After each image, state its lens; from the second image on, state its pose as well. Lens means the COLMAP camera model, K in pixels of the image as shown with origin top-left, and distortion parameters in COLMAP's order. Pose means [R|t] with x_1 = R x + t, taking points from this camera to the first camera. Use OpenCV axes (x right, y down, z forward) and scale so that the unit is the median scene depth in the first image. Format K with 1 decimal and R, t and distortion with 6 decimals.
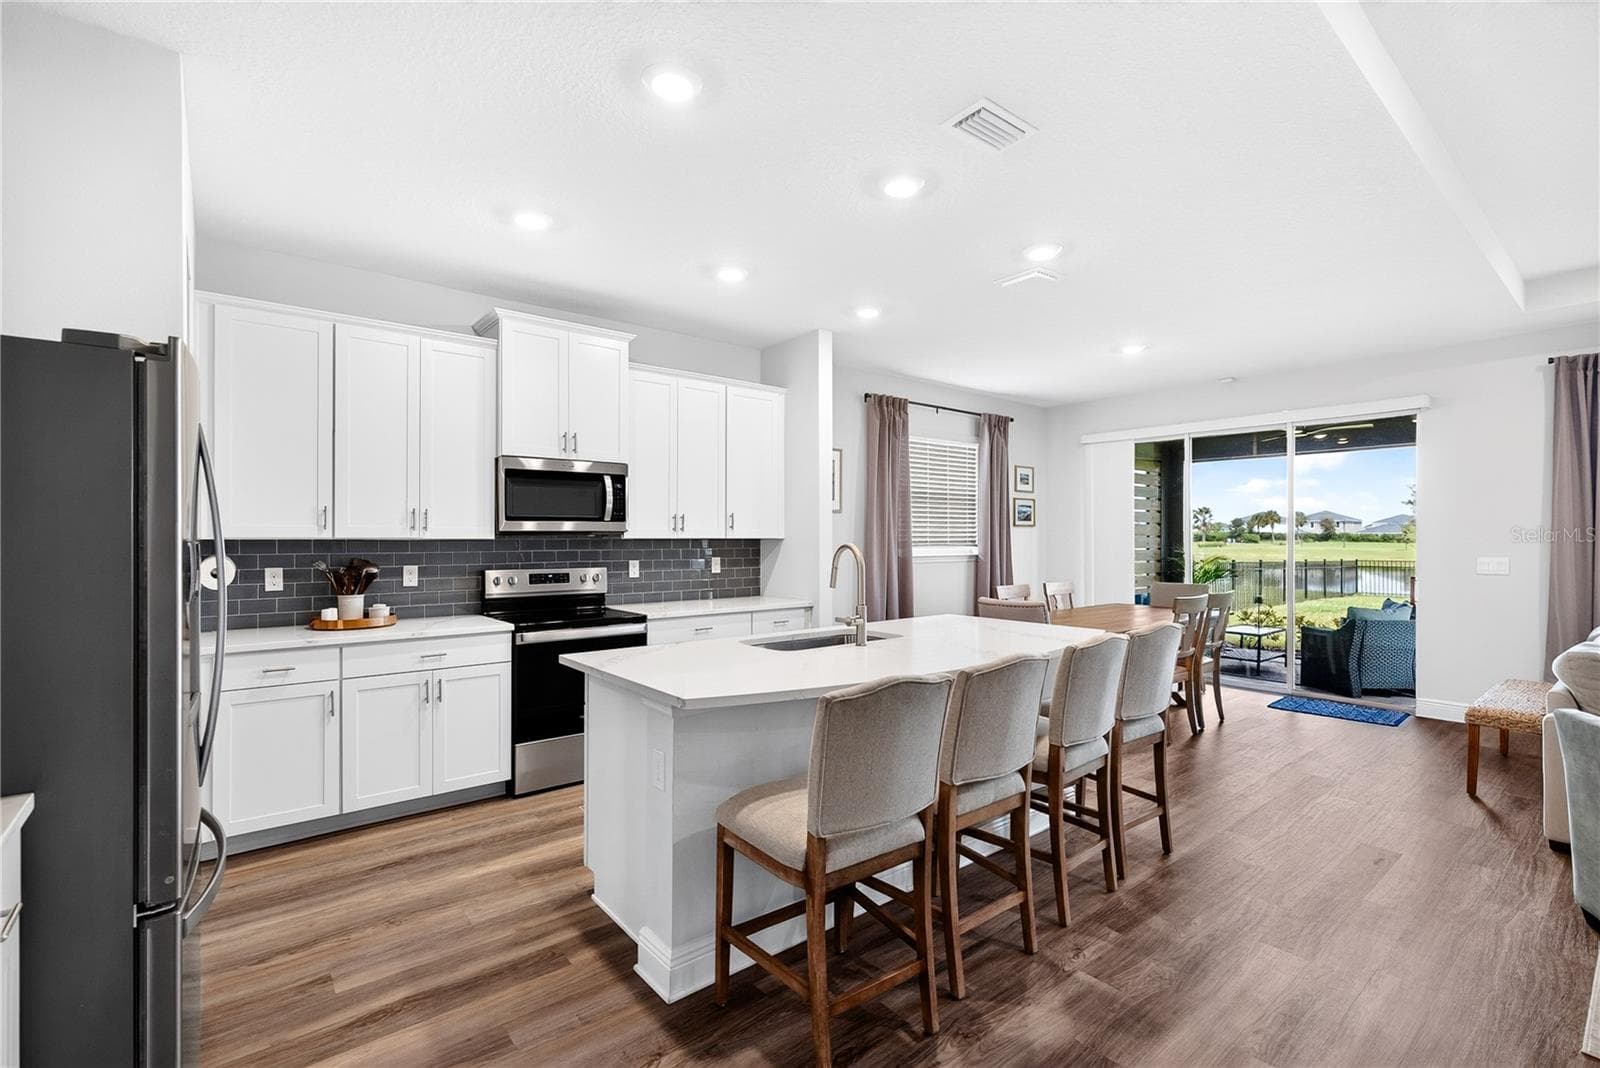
lens RADIAL K [[717.4, 0, 805.6], [0, 717.4, 534.0], [0, 0, 1]] dist [-0.001043, 0.000079]
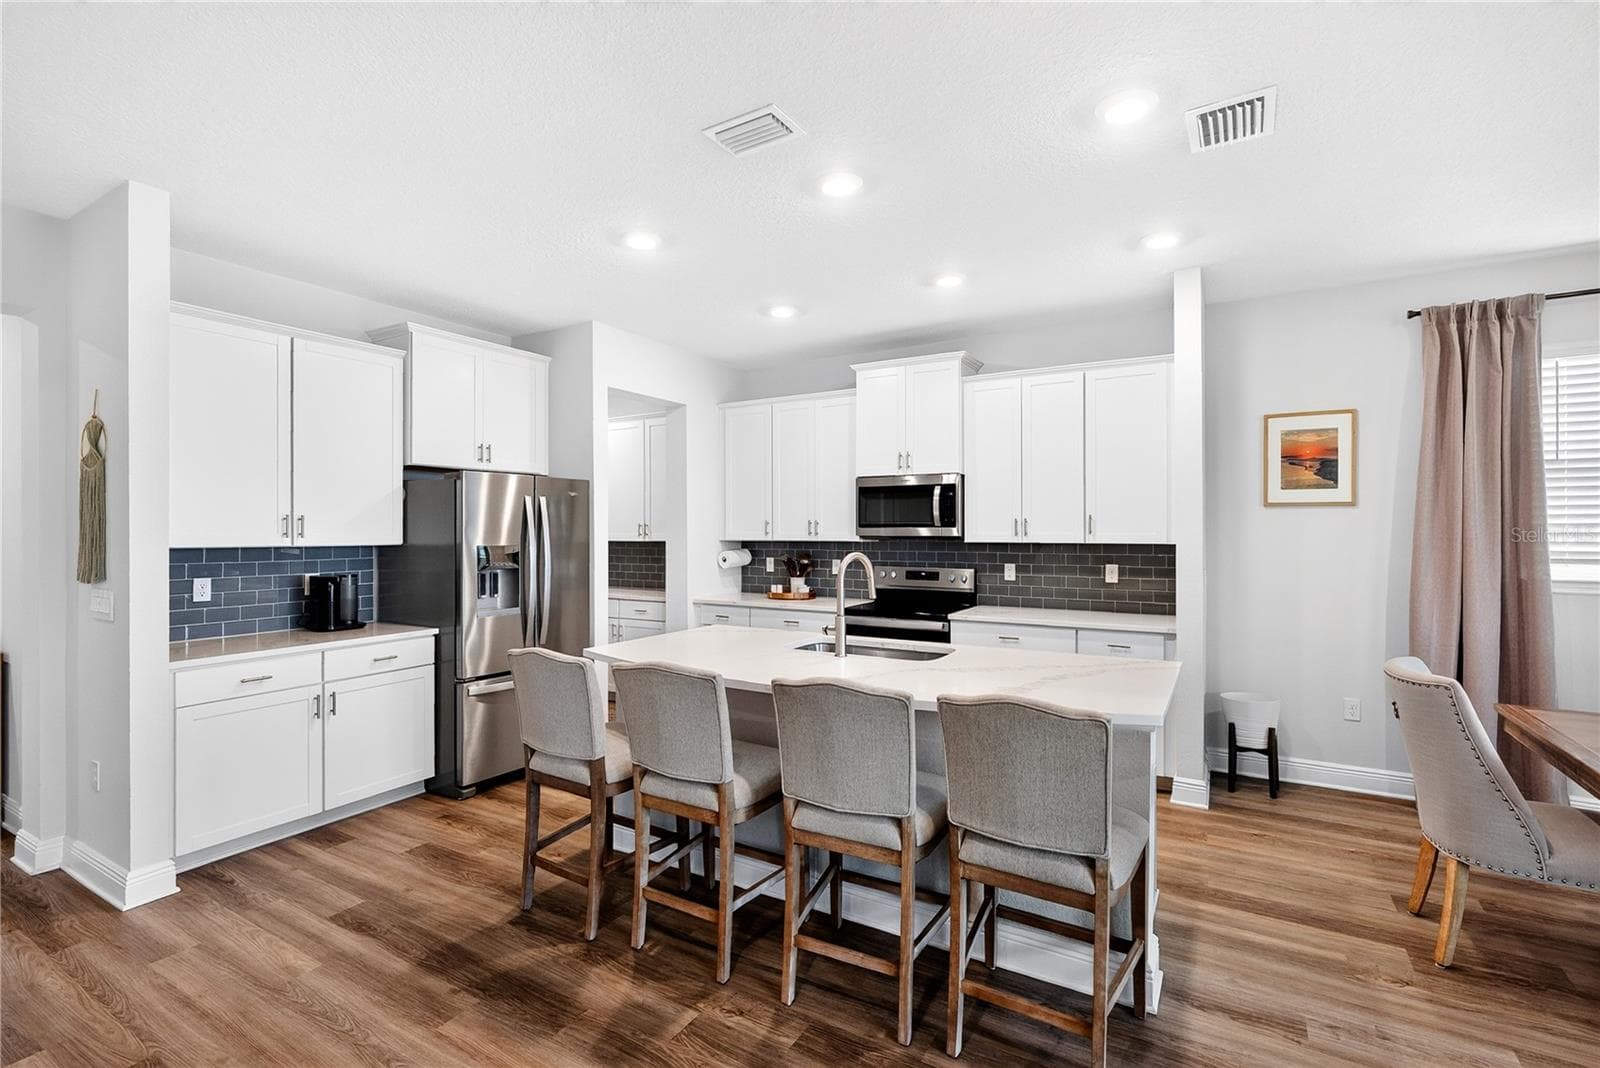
lens RADIAL K [[717.4, 0, 805.6], [0, 717.4, 534.0], [0, 0, 1]] dist [-0.001043, 0.000079]
pose [[0.345329, 0.004209, -0.938472, 0.440828], [0.002844, 0.999981, 0.005531, -0.008501], [0.938477, -0.004579, 0.345310, 0.271806]]
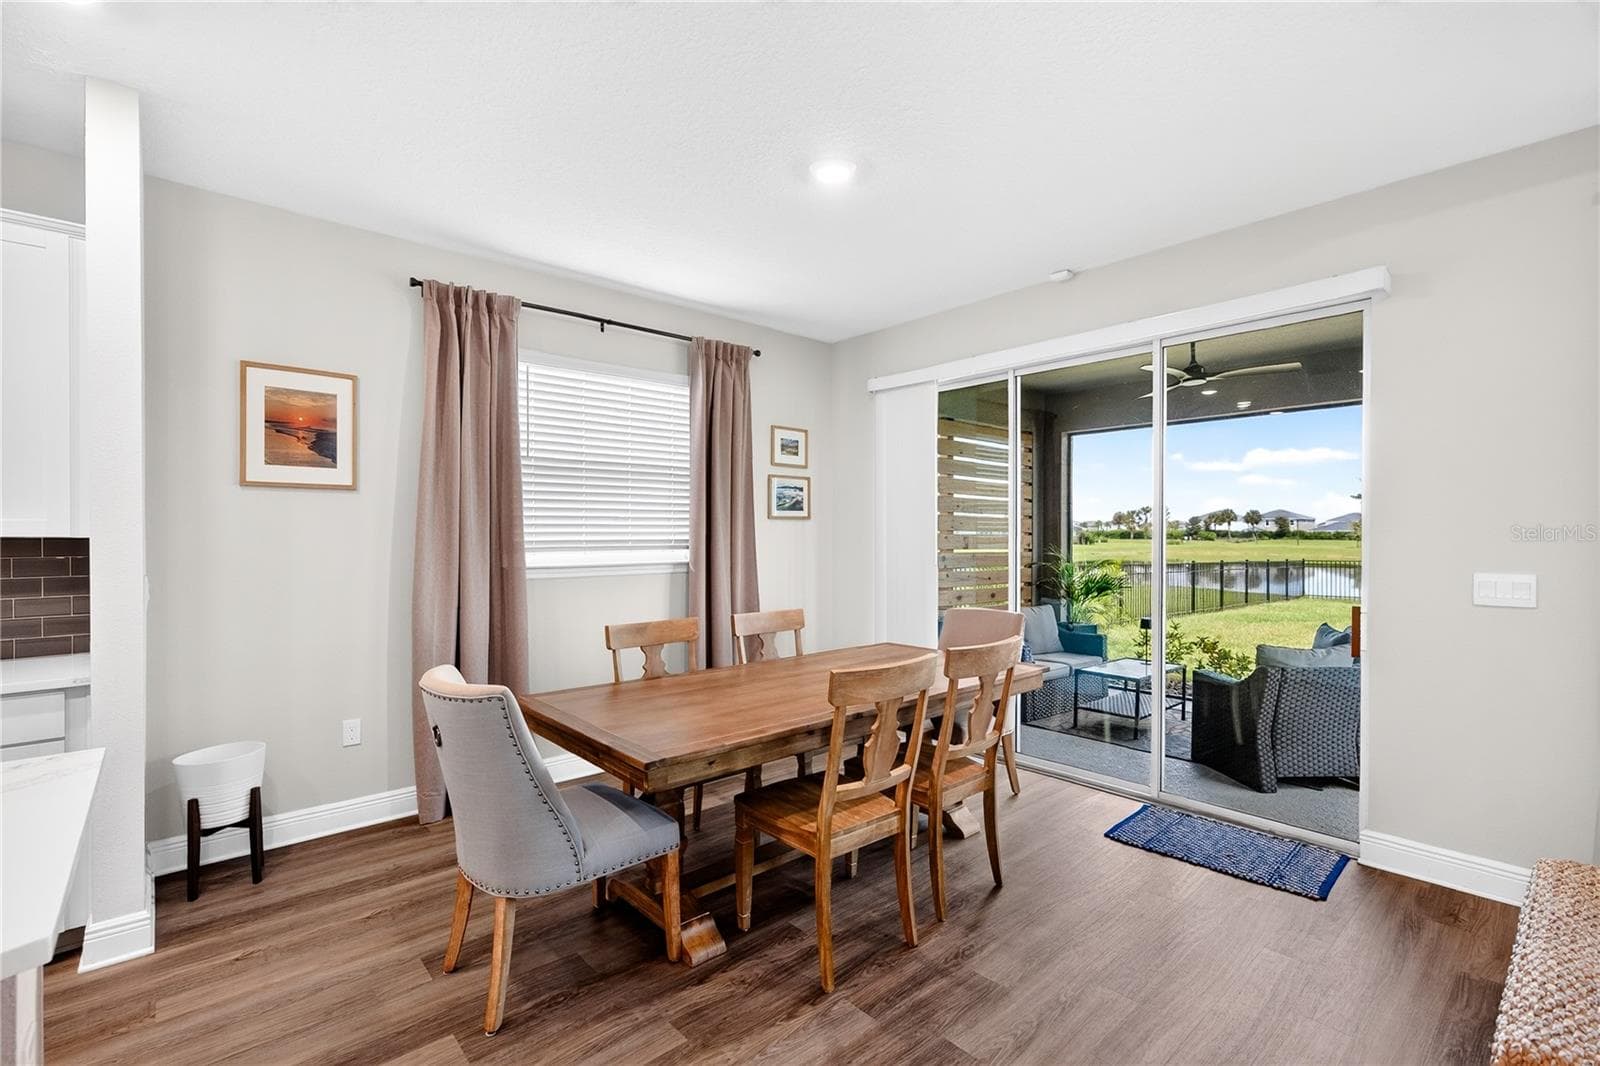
lens RADIAL K [[717.4, 0, 805.6], [0, 717.4, 533.0], [0, 0, 1]] dist [-0.001043, 0.000079]
pose [[0.999064, -0.001859, 0.043226, 0.333800], [0.001834, 0.999998, 0.000617, 0.002682], [-0.043227, -0.000537, 0.999065, 0.388806]]
